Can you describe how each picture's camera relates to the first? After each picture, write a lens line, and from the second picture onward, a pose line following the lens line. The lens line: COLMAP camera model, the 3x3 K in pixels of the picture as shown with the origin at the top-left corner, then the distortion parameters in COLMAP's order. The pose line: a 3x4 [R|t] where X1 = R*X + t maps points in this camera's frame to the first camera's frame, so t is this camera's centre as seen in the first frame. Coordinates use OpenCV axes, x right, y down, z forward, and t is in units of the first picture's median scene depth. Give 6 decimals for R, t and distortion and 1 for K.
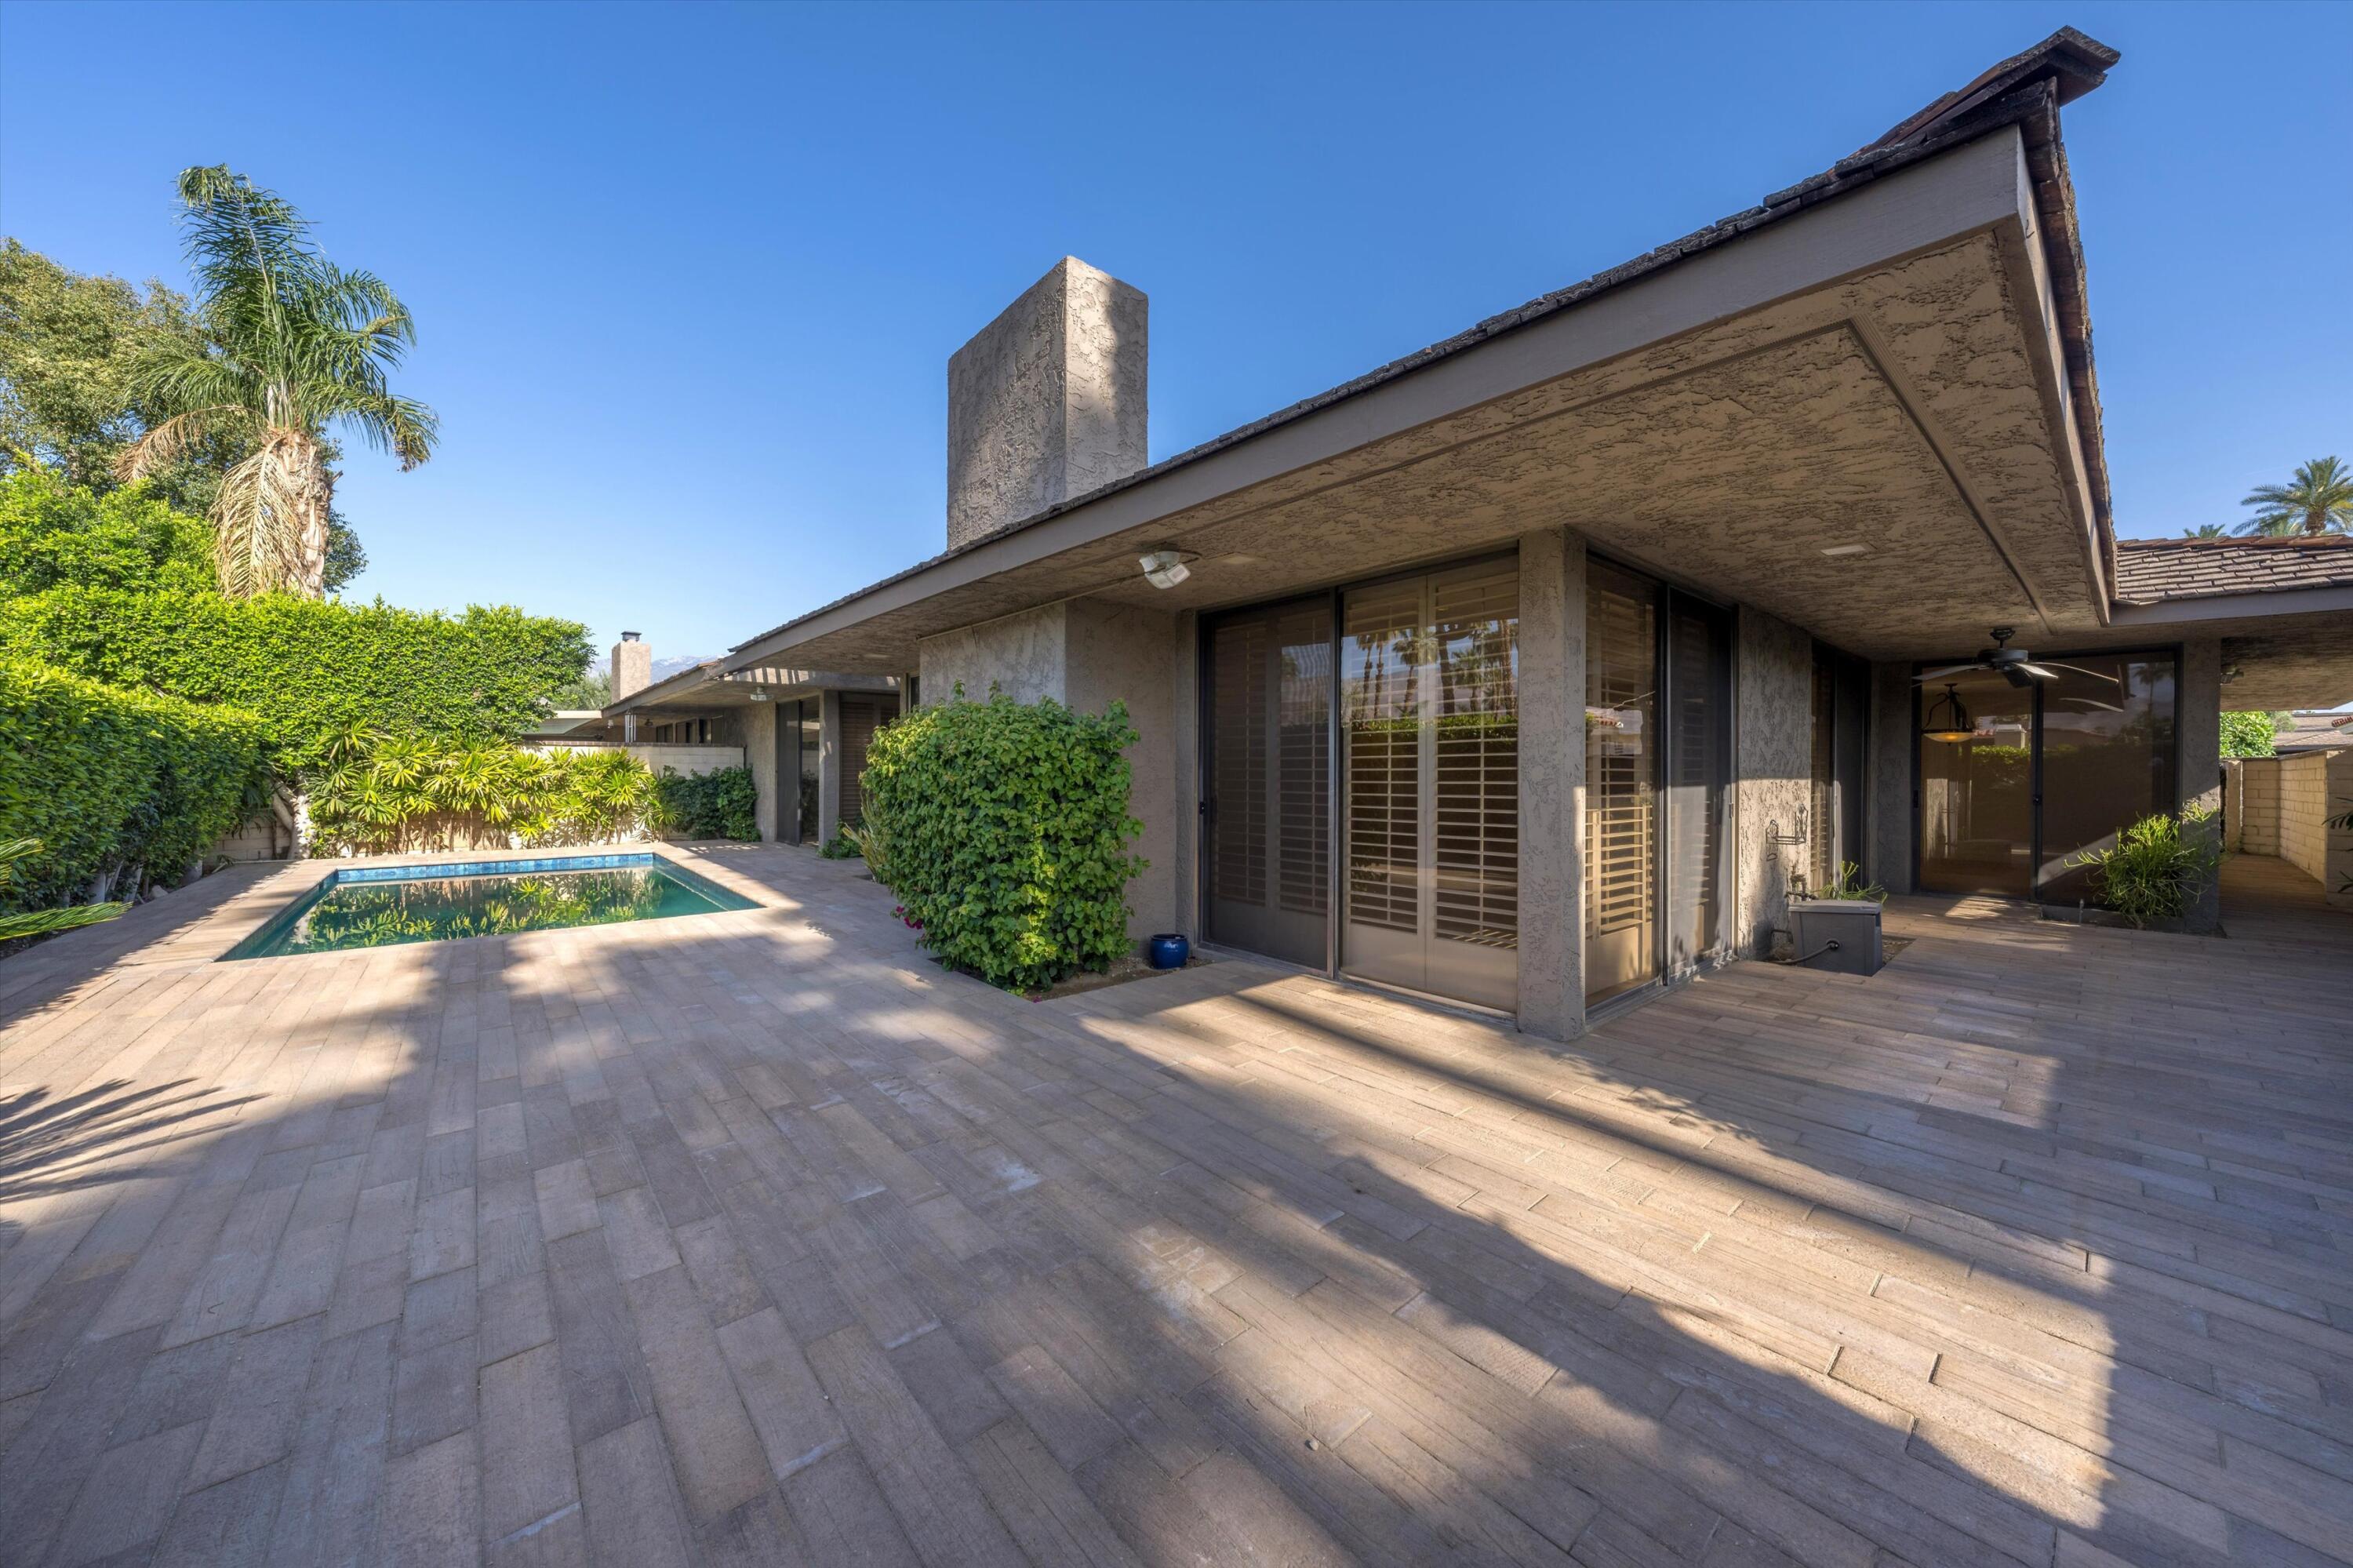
lens RADIAL K [[803.8, 0, 1176.5], [0, 803.8, 784.0], [0, 0, 1]] dist [0.000761, 0.000386]
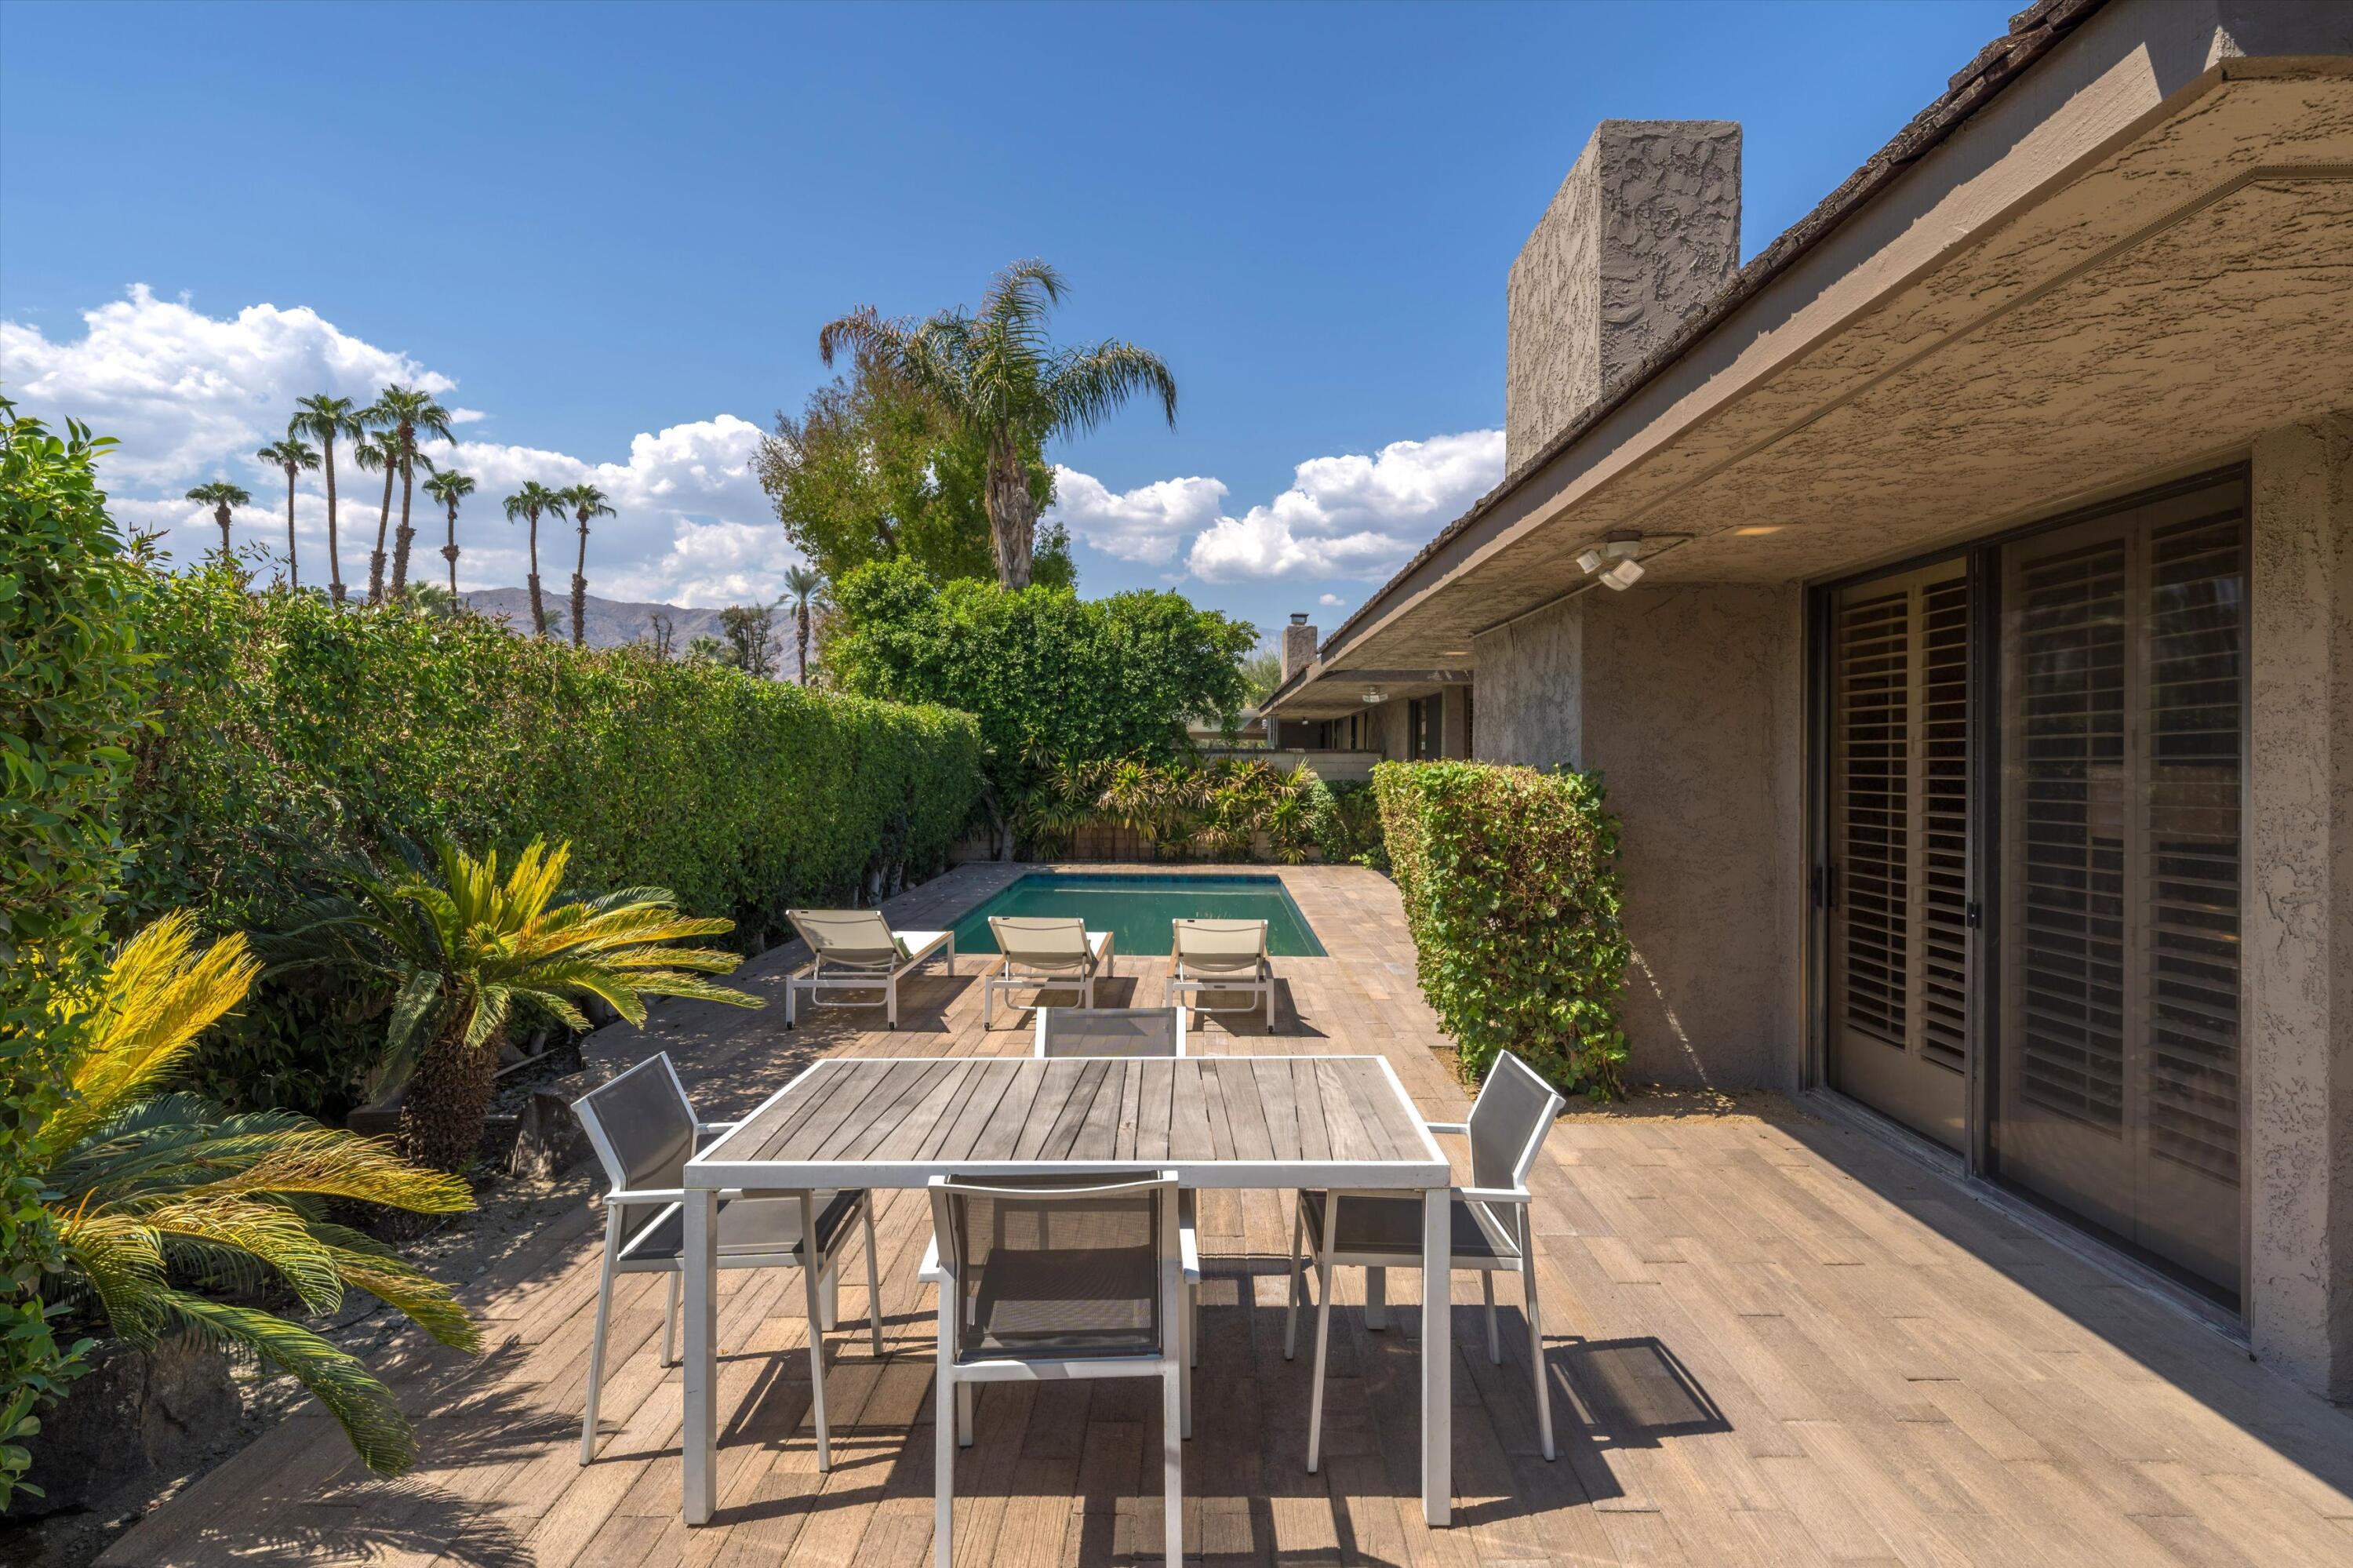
lens RADIAL K [[1175.7, 0, 1213.5], [0, 1175.7, 778.6], [0, 0, 1]] dist [-0.002767, -0.000191]
pose [[0.760225, 0.012633, -0.649537, 0.161227], [-0.015998, 0.999872, 0.000722, -0.027378], [0.649463, 0.009843, 0.760330, -0.019515]]
